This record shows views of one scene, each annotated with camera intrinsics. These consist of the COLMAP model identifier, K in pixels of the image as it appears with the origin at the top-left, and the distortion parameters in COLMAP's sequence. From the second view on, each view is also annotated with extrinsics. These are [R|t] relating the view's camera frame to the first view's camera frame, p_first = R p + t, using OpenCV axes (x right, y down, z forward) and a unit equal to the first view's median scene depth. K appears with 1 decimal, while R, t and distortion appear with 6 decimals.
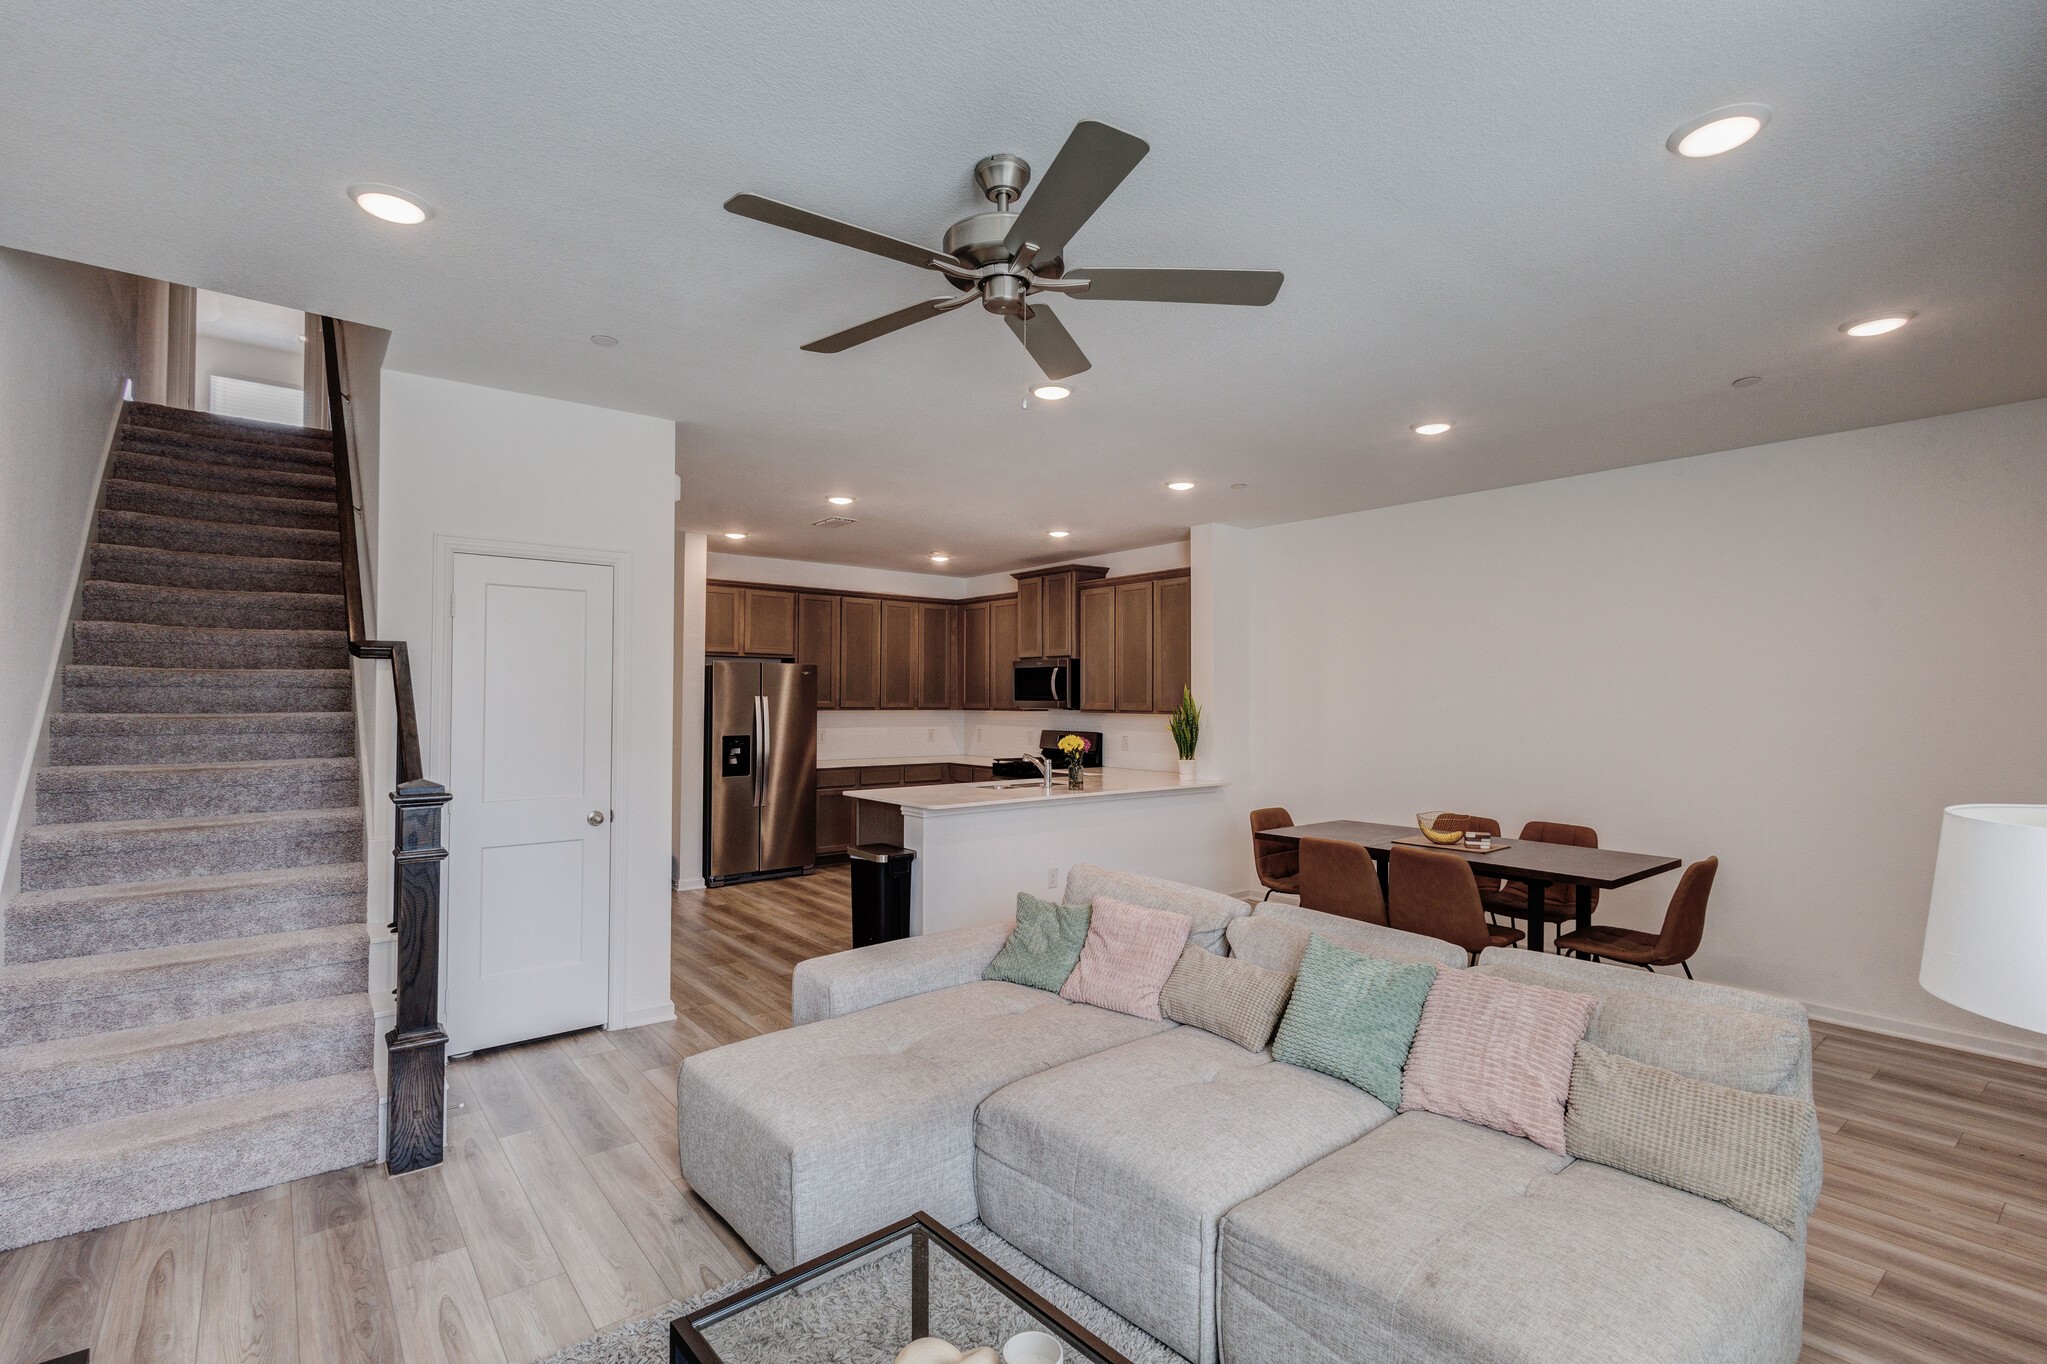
lens RADIAL K [[937.3, 0, 1023.5], [0, 937.3, 682.0], [0, 0, 1]] dist [0.007557, -0.000244]
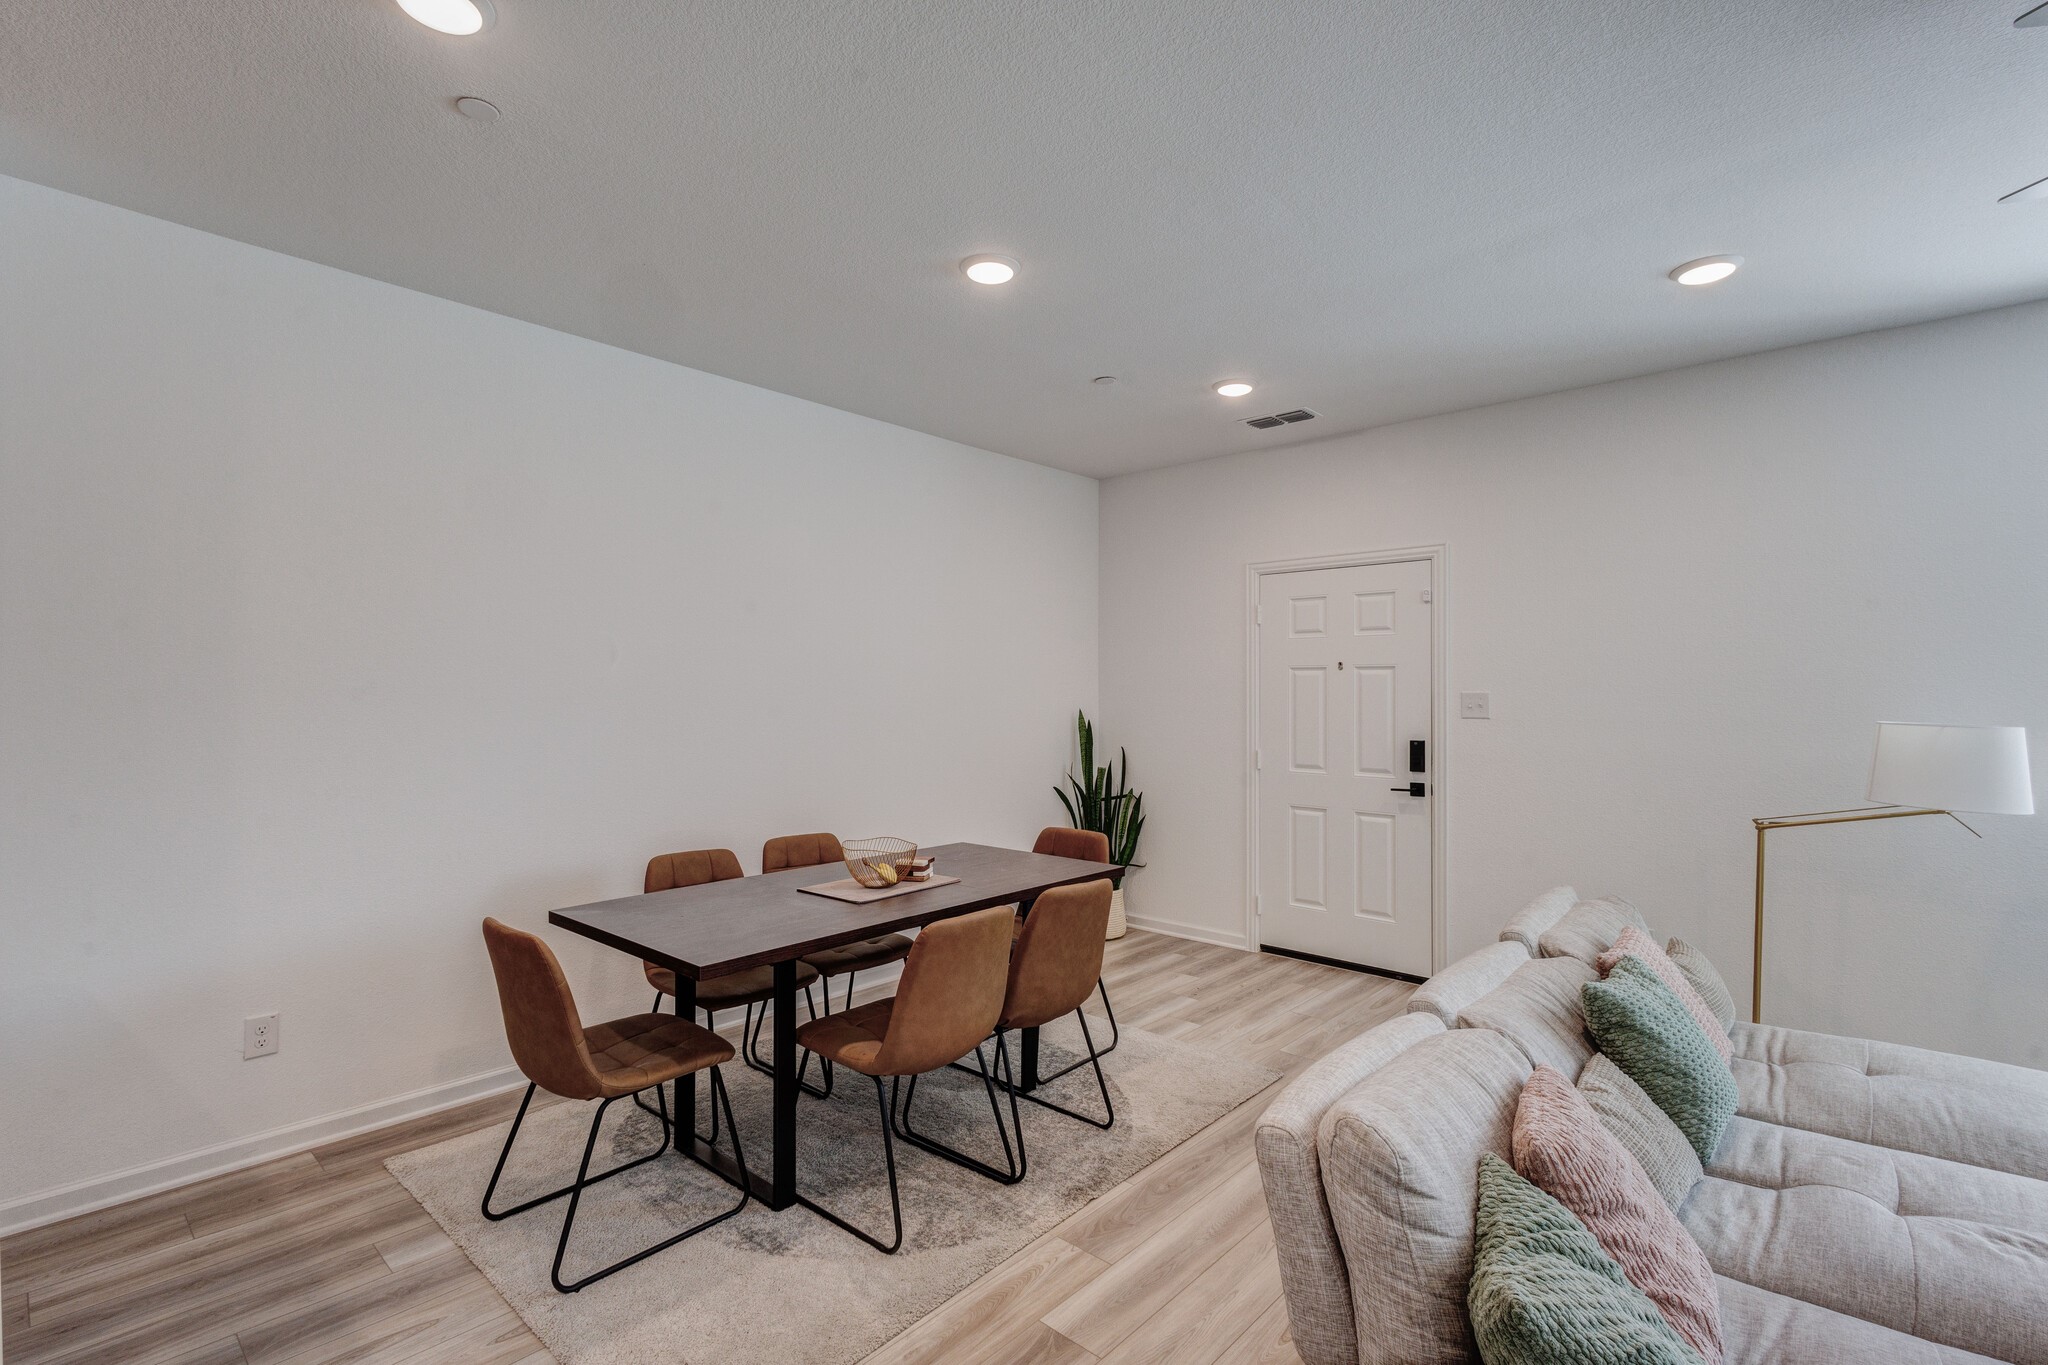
lens RADIAL K [[937.7, 0, 1024.0], [0, 937.7, 682.5], [0, 0, 1]] dist [0.007557, -0.000244]
pose [[-0.151198, 0.003729, 0.988496, -0.129860], [-0.019494, 0.999787, -0.006753, 0.017041], [-0.988311, -0.020291, -0.151093, 0.579575]]
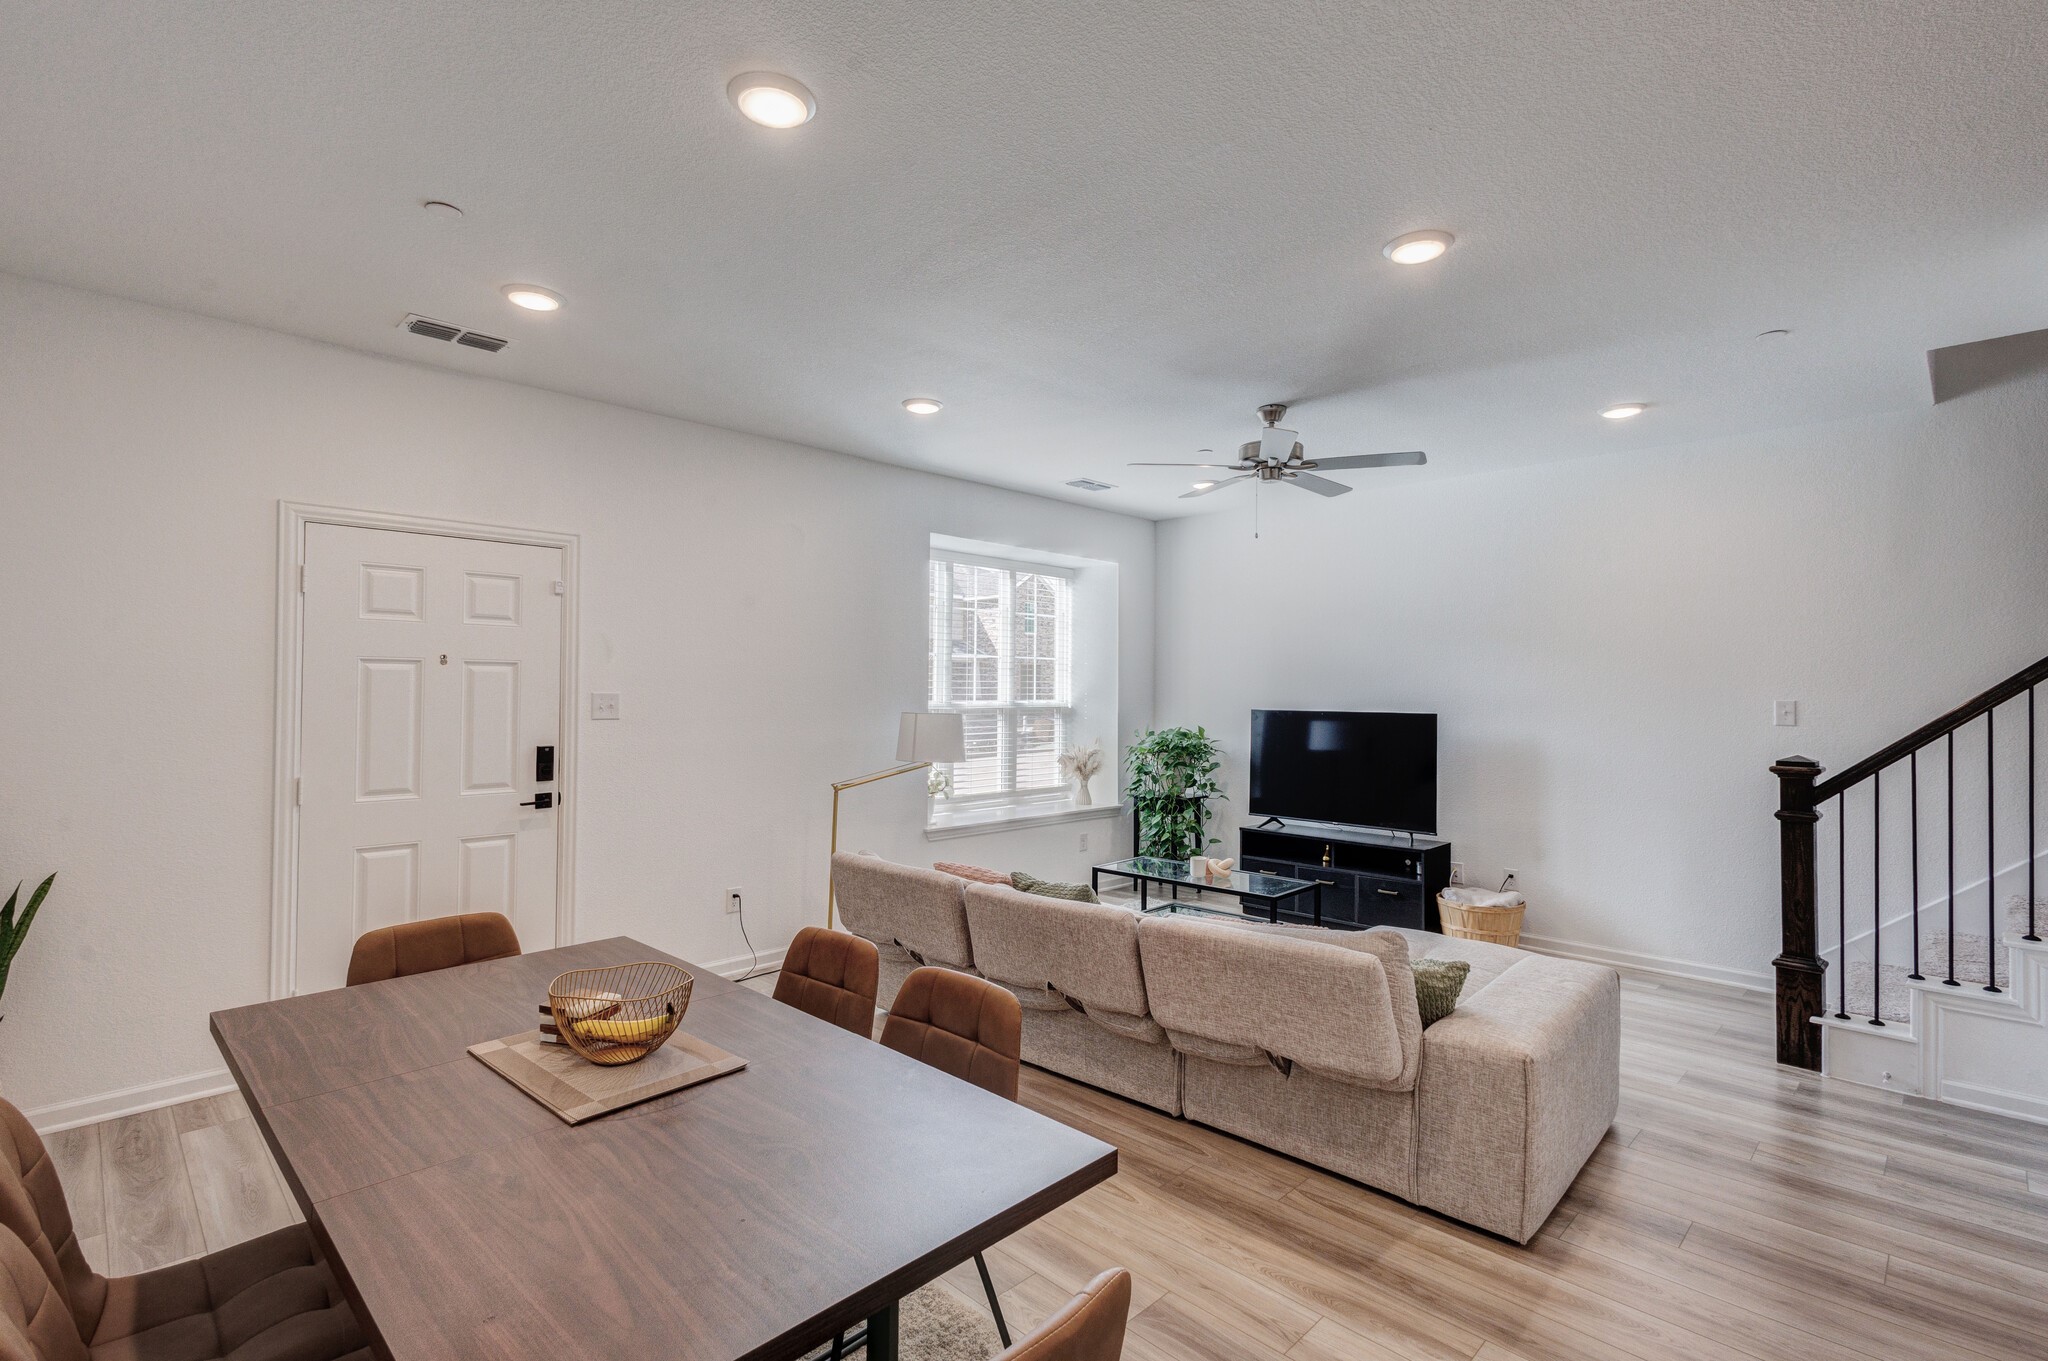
lens RADIAL K [[940.9, 0, 1024.5], [0, 940.9, 680.0], [0, 0, 1]] dist [0.002593, -0.000205]
pose [[-0.994030, -0.013397, -0.108286, 0.194496], [-0.010274, 0.999517, -0.029345, 0.019942], [0.108627, -0.028057, -0.993687, 0.799872]]
